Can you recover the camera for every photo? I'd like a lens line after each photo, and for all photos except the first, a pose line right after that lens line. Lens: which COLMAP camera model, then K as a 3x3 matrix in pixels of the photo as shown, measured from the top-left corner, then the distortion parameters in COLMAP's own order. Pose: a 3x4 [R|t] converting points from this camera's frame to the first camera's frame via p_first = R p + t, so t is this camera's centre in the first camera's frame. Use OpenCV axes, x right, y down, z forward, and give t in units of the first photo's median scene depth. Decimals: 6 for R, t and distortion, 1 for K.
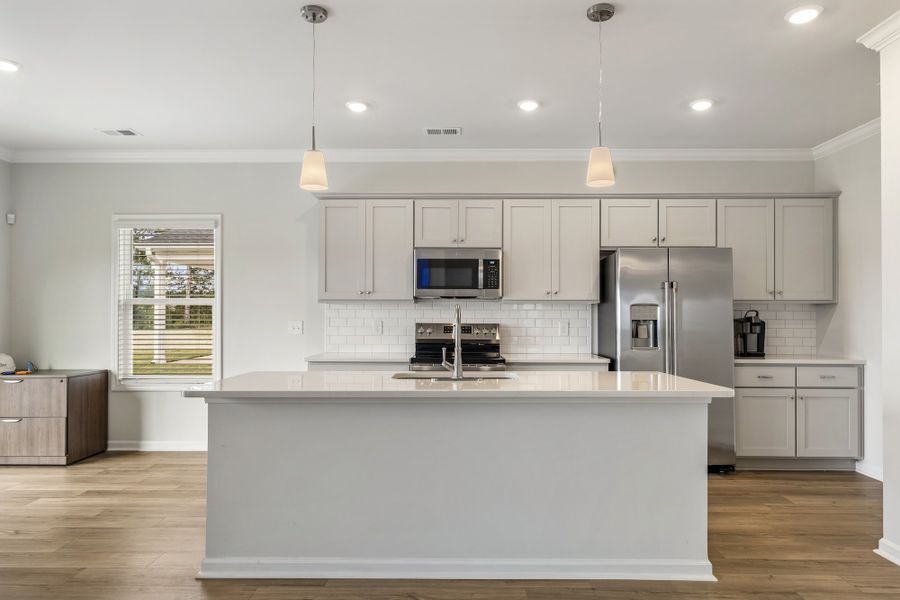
lens RADIAL K [[583.0, 0, 450.4], [0, 583.0, 307.5], [0, 0, 1]] dist [-0.001777, 0.001180]
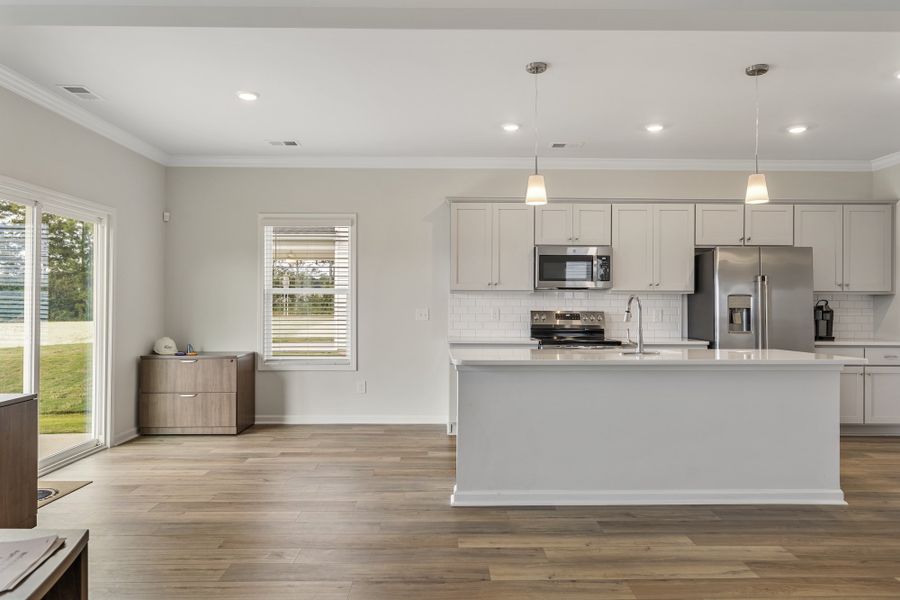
lens RADIAL K [[603.6, 0, 450.0], [0, 603.6, 300.0], [0, 0, 1]] dist [-0.000914, 0.000962]
pose [[0.999525, 0.002034, 0.030748, -0.269614], [-0.002206, 0.999982, 0.005574, -0.000395], [-0.030736, -0.005640, 0.999512, -0.187271]]
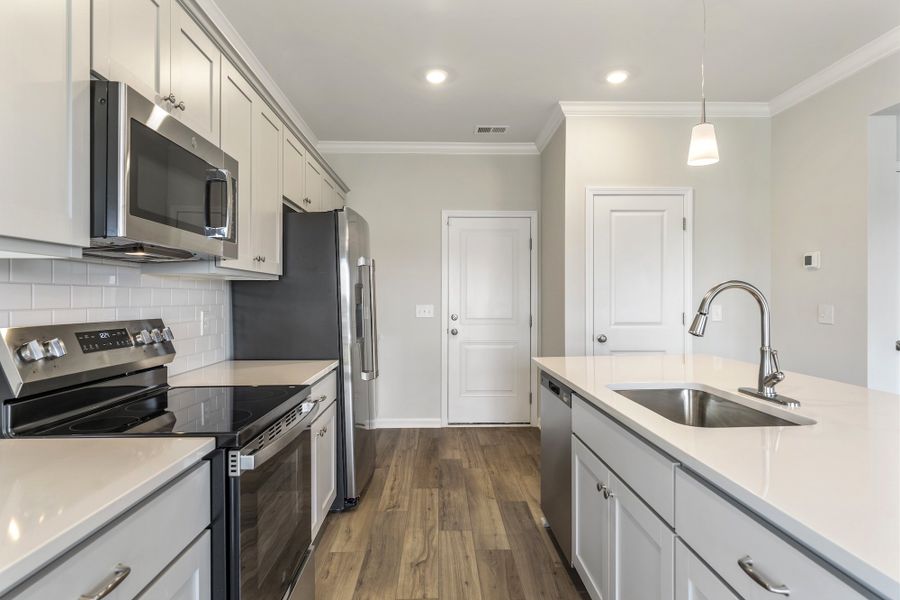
lens RADIAL K [[507.4, 0, 450.0], [0, 507.4, 300.0], [0, 0, 1]] dist [0.001637, 0.000130]
pose [[-0.032874, -0.005650, 0.999444, -0.332562], [-0.011668, 0.999918, 0.005268, 0.009961], [-0.999391, -0.011489, -0.032937, 0.834179]]
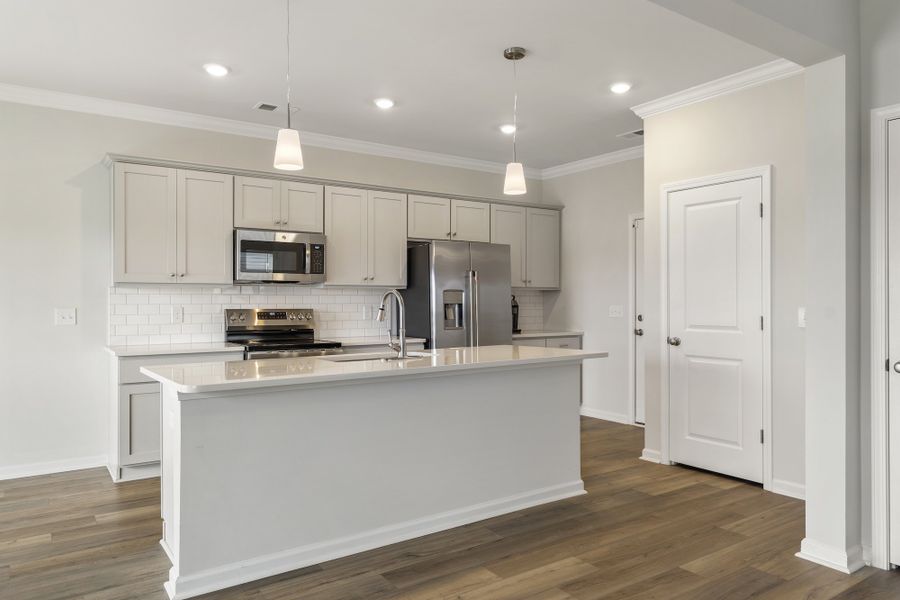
lens RADIAL K [[612.9, 0, 450.0], [0, 612.9, 300.0], [0, 0, 1]] dist [0.003011, -0.000301]
pose [[0.815524, -0.004098, 0.578709, -0.350994], [-0.003012, 0.999931, 0.011325, 0.000420], [-0.578715, -0.010979, 0.815456, 0.009338]]
